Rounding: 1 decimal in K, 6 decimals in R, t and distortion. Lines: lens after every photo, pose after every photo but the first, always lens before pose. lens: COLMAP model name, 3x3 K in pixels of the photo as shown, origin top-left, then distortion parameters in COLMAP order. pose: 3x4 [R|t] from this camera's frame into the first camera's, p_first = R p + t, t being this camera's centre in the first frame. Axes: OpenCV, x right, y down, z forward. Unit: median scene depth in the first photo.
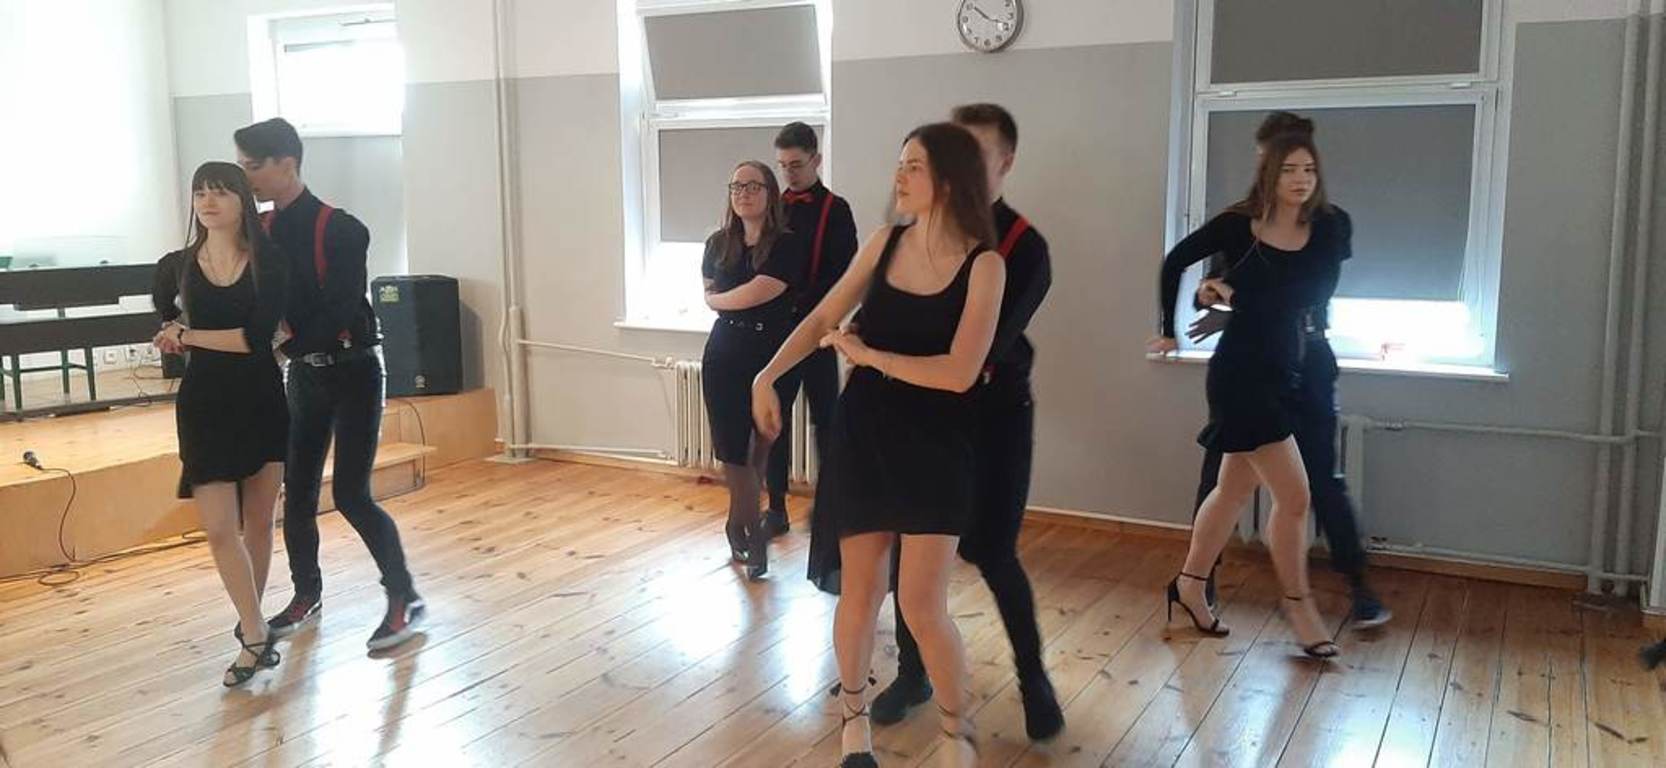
lens RADIAL K [[1333.6, 0, 828.9], [0, 1333.6, 388.6], [0, 0, 1]] dist [0.003235, -0.031799]
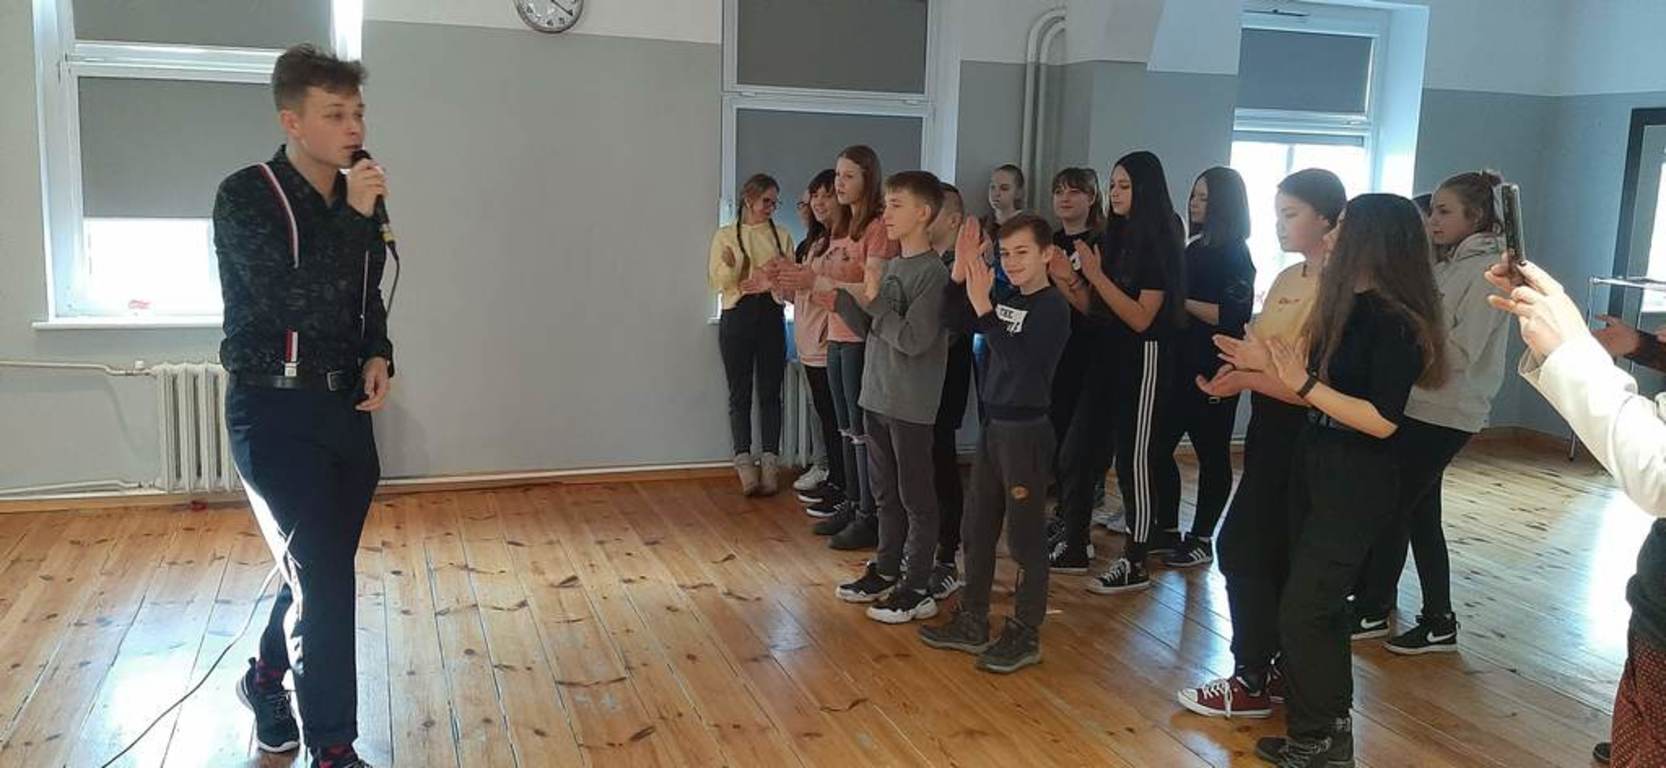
lens RADIAL K [[1333.6, 0, 828.8], [0, 1333.6, 379.1], [0, 0, 1]] dist [0.003235, -0.031799]
pose [[0.674793, -0.078746, 0.733794, -0.502319], [0.075097, 0.996457, 0.037874, -0.014040], [-0.734176, 0.029548, 0.678316, 0.173279]]
